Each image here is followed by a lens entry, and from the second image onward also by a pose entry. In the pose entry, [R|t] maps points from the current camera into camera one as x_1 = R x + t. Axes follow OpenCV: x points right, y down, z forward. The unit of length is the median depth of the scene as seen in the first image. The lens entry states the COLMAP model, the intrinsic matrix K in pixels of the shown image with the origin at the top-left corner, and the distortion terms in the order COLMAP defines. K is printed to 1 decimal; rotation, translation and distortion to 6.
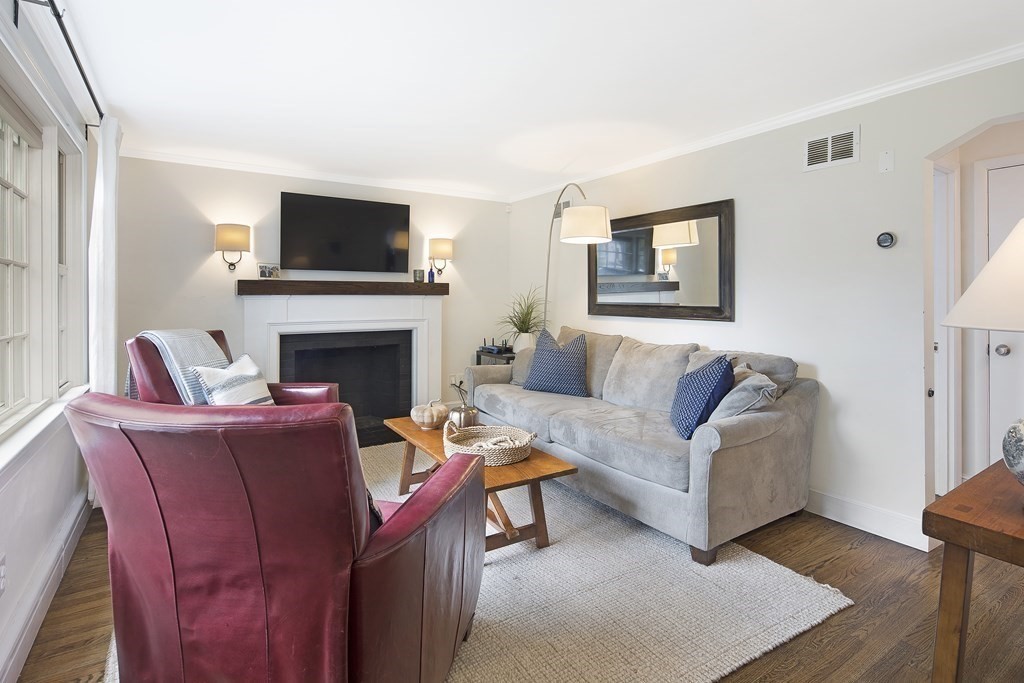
lens RADIAL K [[532.1, 0, 518.8], [0, 532.1, 296.7], [0, 0, 1]] dist [0.001442, 0.000815]
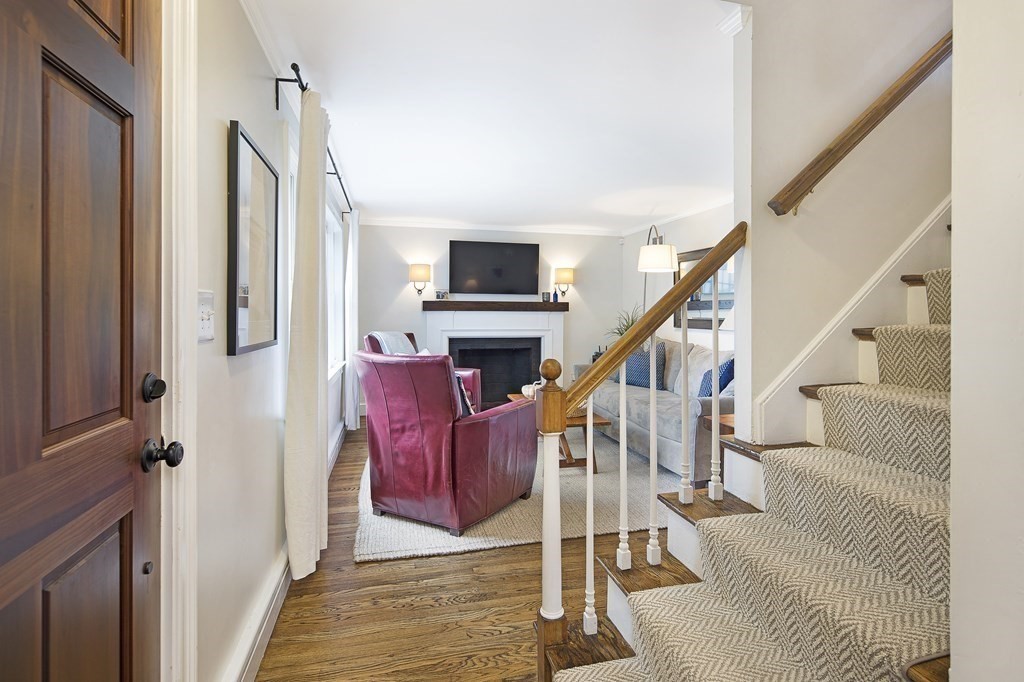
lens RADIAL K [[473.8, 0, 508.6], [0, 473.8, 319.1], [0, 0, 1]] dist [0.001658, 0.000030]
pose [[0.949892, 0.008636, -0.312460, 0.117546], [-0.004375, 0.999888, 0.014335, -0.000426], [0.312549, -0.012250, 0.949823, -0.190581]]
